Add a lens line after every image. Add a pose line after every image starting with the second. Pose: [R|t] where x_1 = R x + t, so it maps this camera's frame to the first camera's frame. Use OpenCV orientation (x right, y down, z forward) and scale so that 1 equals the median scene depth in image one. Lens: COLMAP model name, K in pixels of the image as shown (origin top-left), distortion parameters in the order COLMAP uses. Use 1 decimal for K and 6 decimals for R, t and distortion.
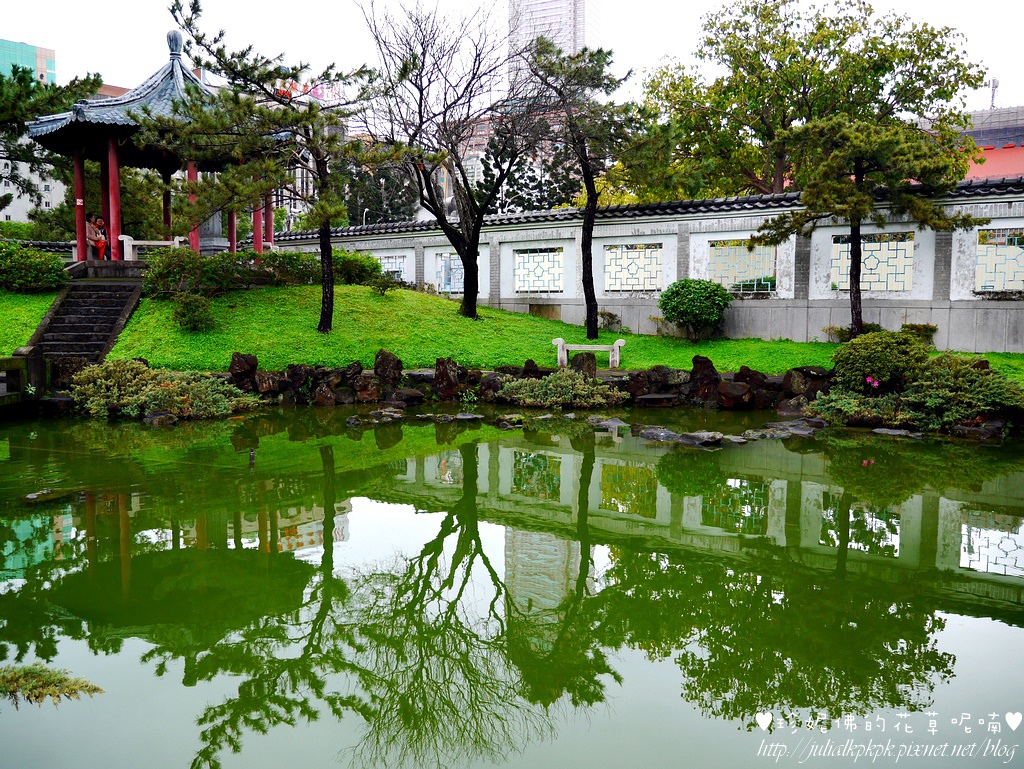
lens RADIAL K [[869.7, 0, 513.9], [0, 869.7, 386.1], [0, 0, 1]] dist [-0.008916, -0.000113]
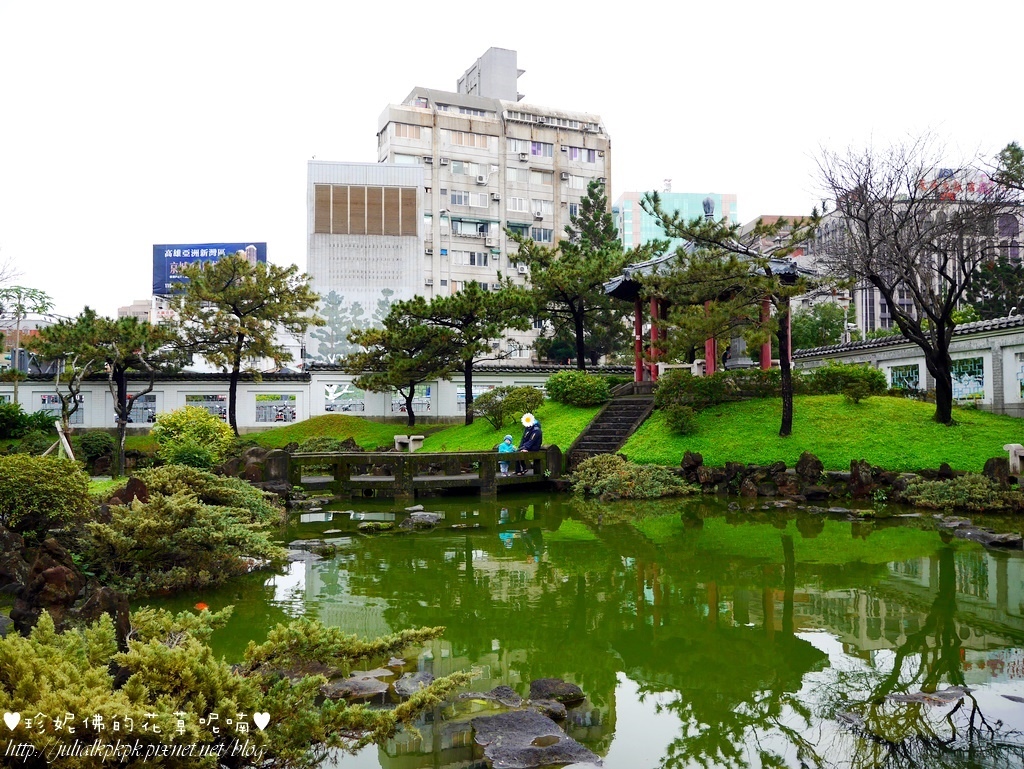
lens RADIAL K [[869.7, 0, 514.0], [0, 869.7, 384.9], [0, 0, 1]] dist [-0.008916, -0.000113]
pose [[0.731882, -0.035079, -0.680528, 0.342699], [-0.050929, 0.993065, -0.105961, 0.012088], [0.679526, 0.112210, 0.725020, -0.103638]]
